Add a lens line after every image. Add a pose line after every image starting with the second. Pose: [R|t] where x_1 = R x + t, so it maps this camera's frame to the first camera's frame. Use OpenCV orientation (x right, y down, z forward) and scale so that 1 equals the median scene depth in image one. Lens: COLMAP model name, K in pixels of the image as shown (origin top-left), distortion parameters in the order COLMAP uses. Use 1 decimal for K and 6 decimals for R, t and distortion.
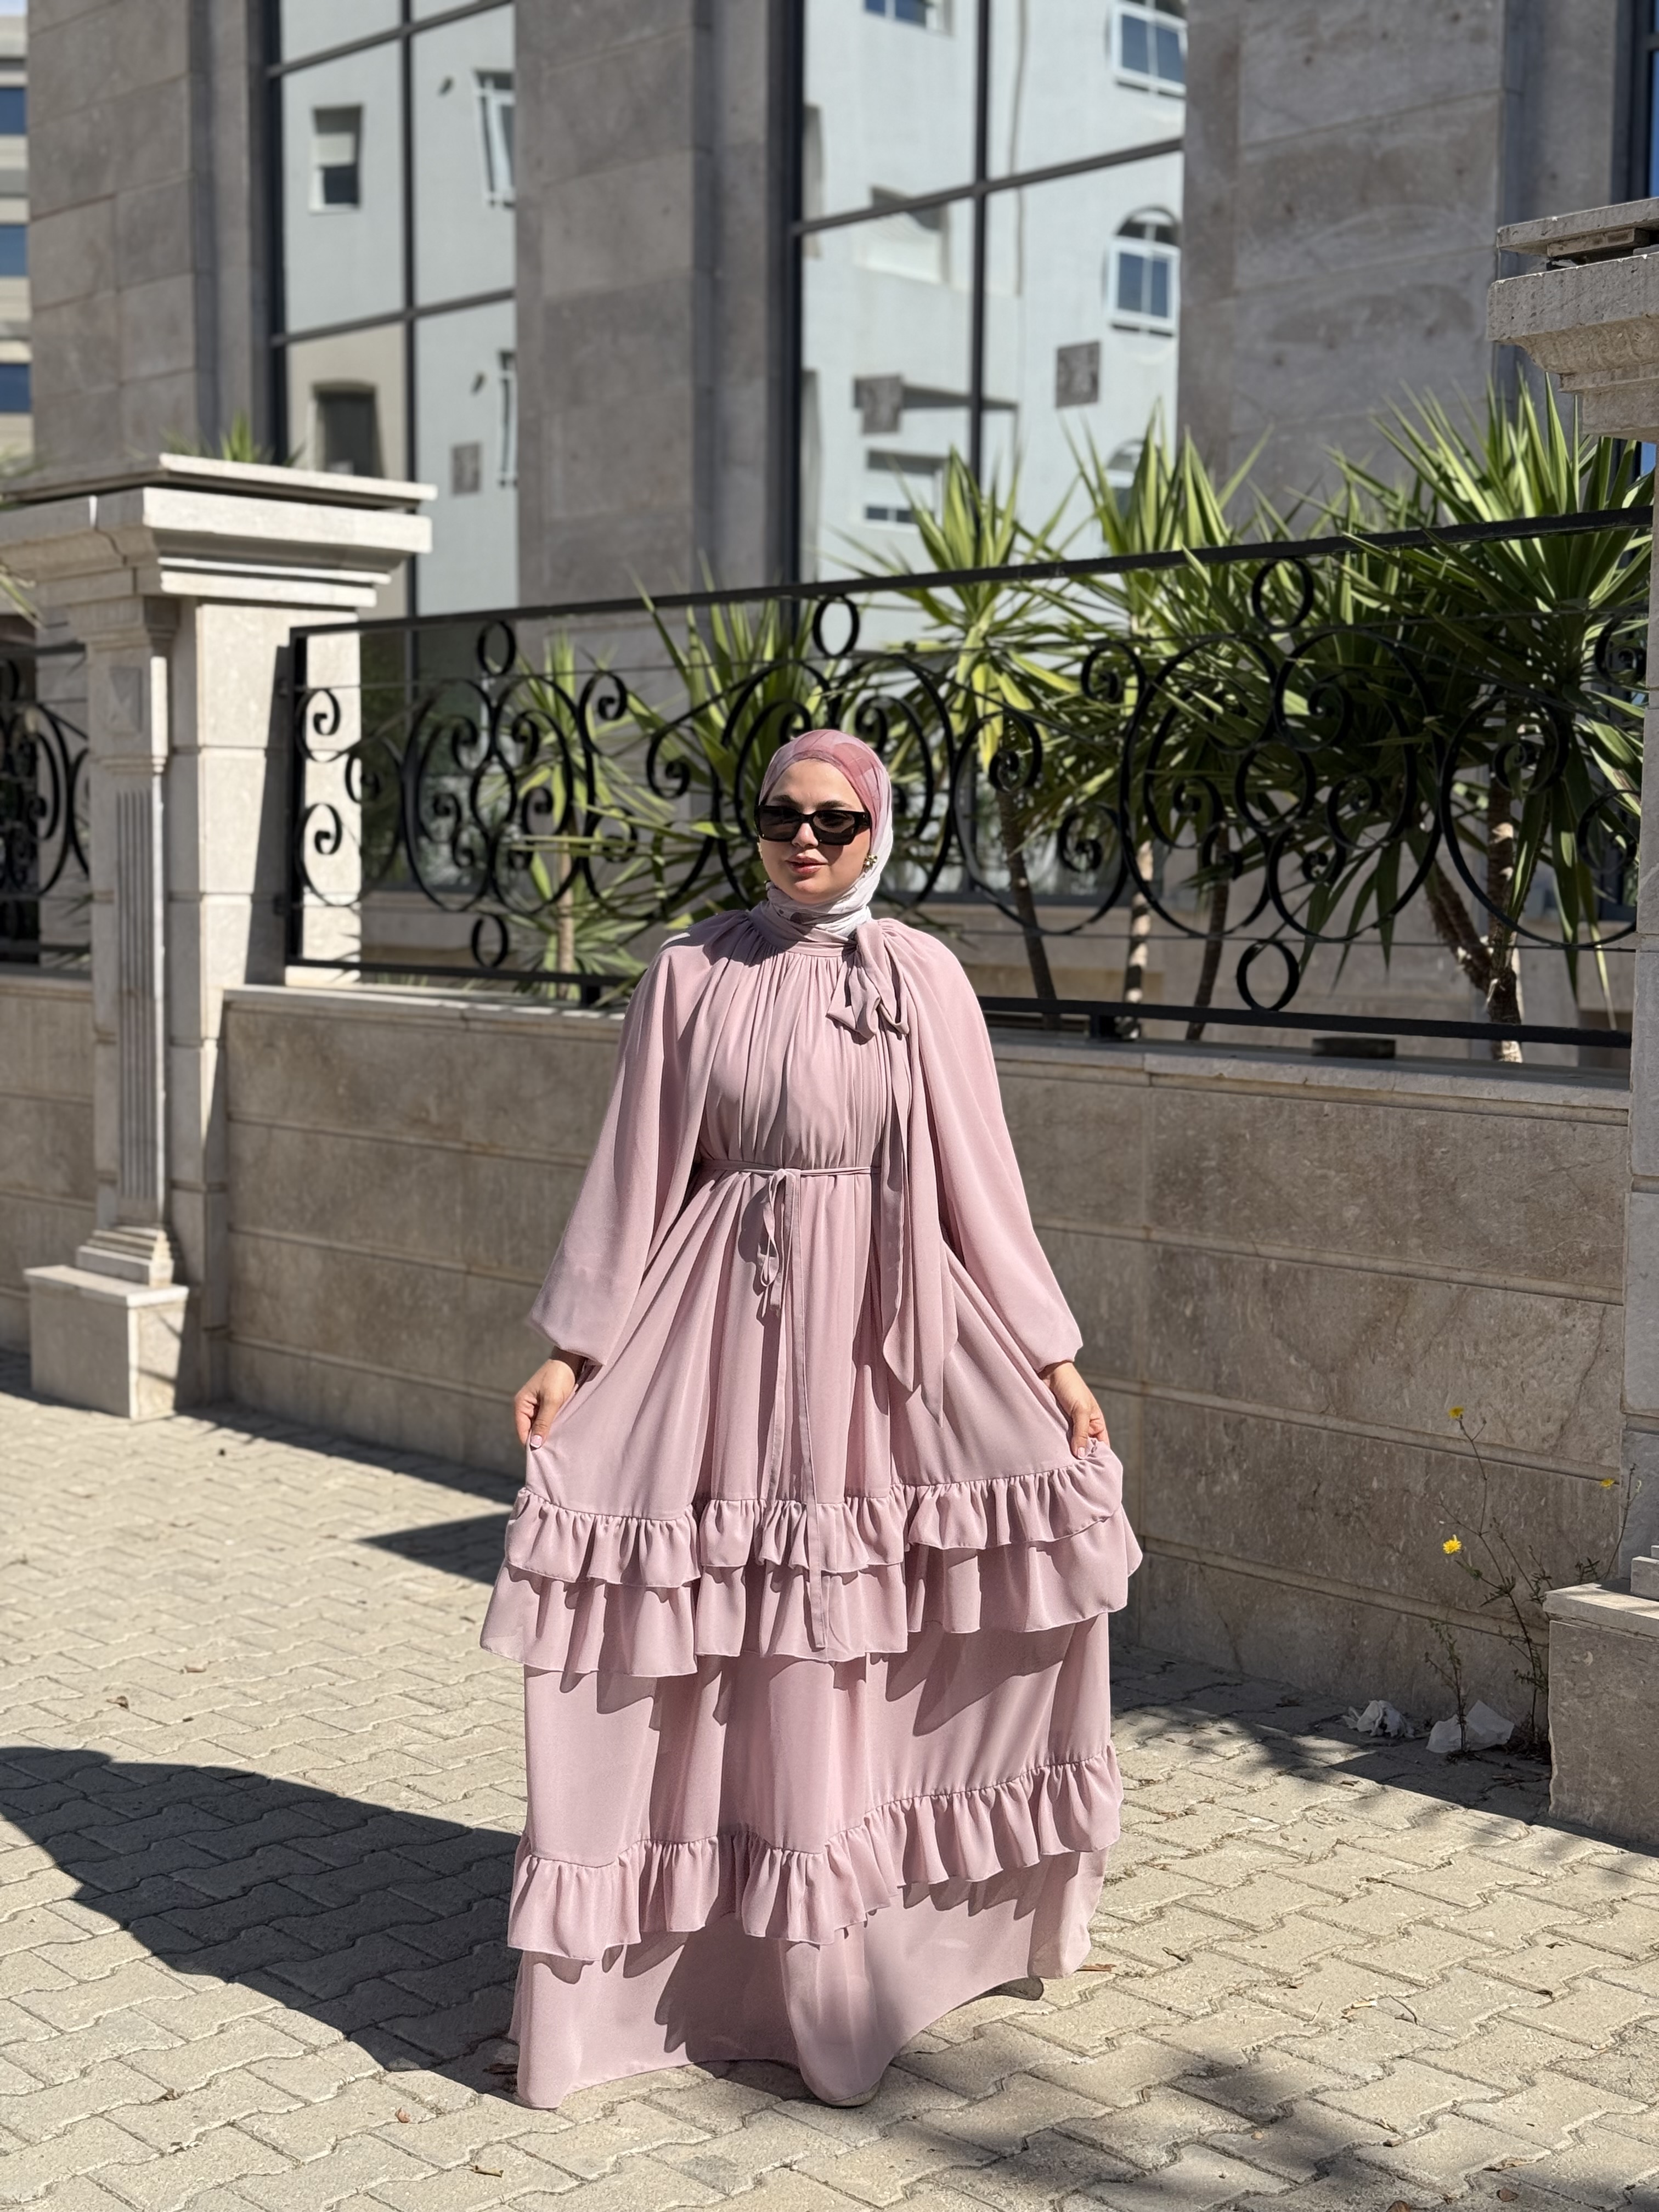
lens RADIAL K [[3144.4, 0, 833.8], [0, 3144.4, 1064.8], [0, 0, 1]] dist [0.130495, 0.000000]
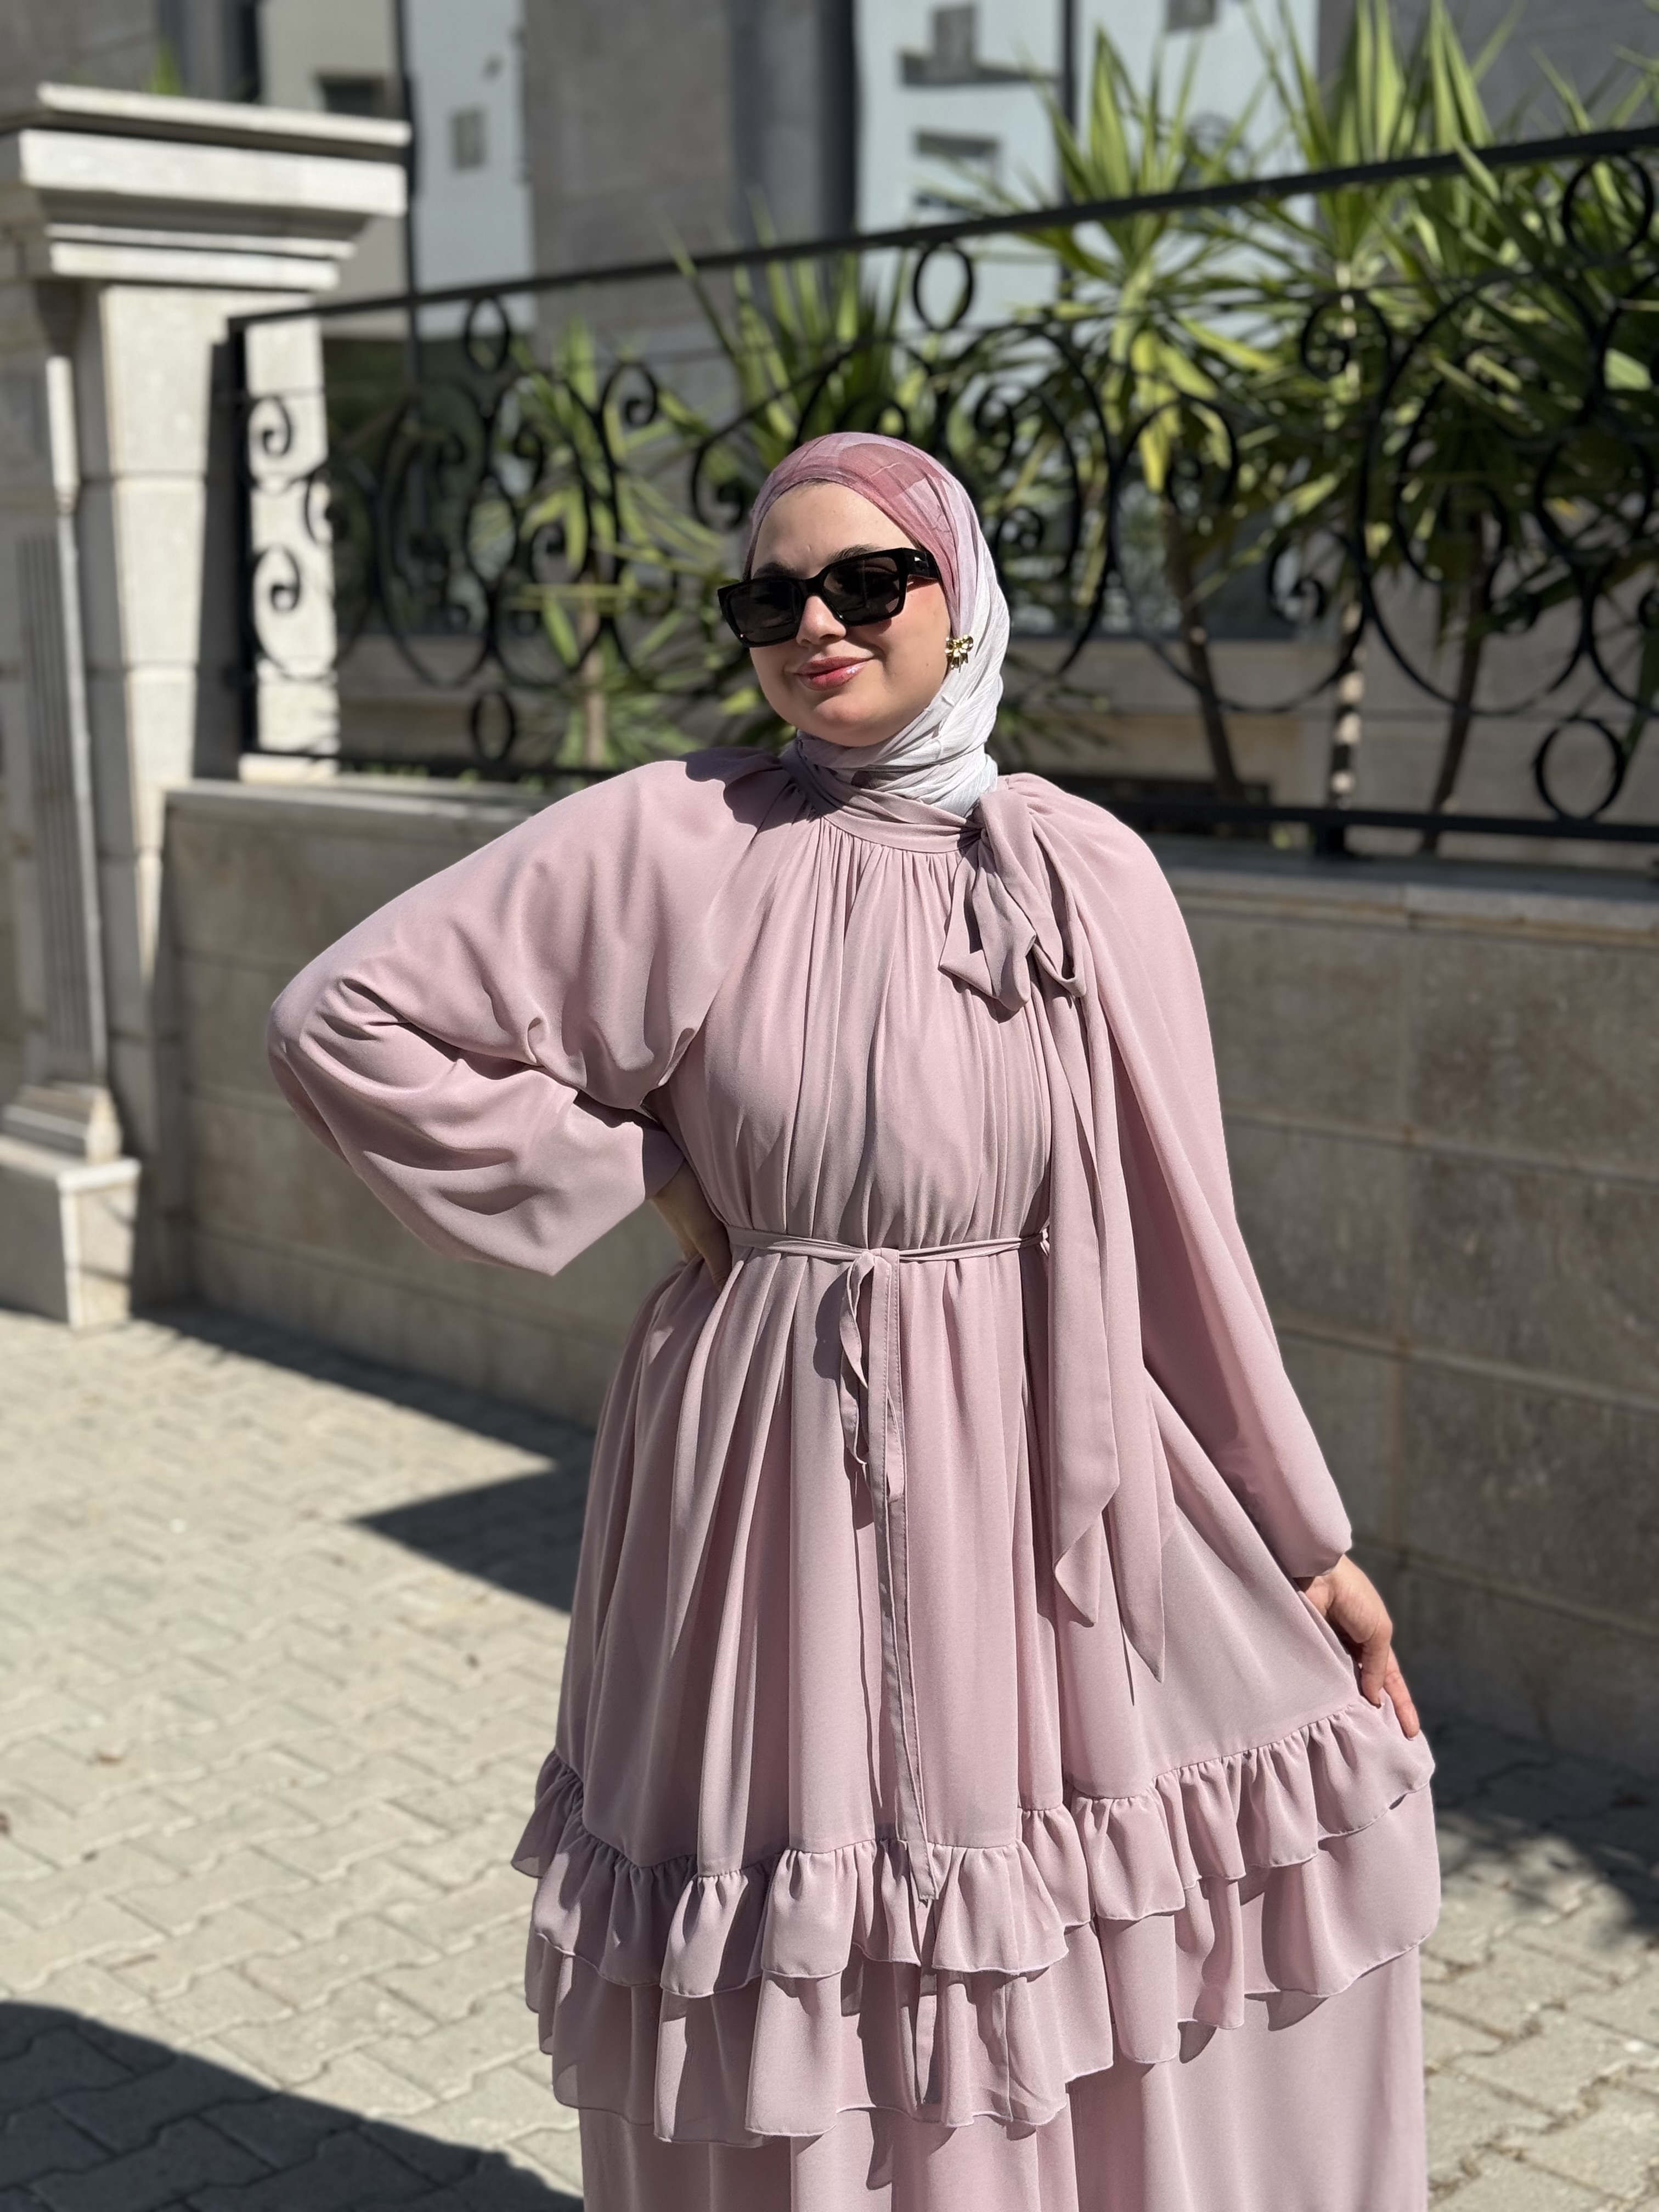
lens RADIAL K [[3144.4, 0, 846.3], [0, 3144.4, 1103.9], [0, 0, 1]] dist [0.130495, 0.000000]
pose [[0.999629, -0.023170, -0.014346, -0.014755], [0.024495, 0.994650, 0.100352, -0.024461], [0.011945, -0.100666, 0.994849, 0.242780]]
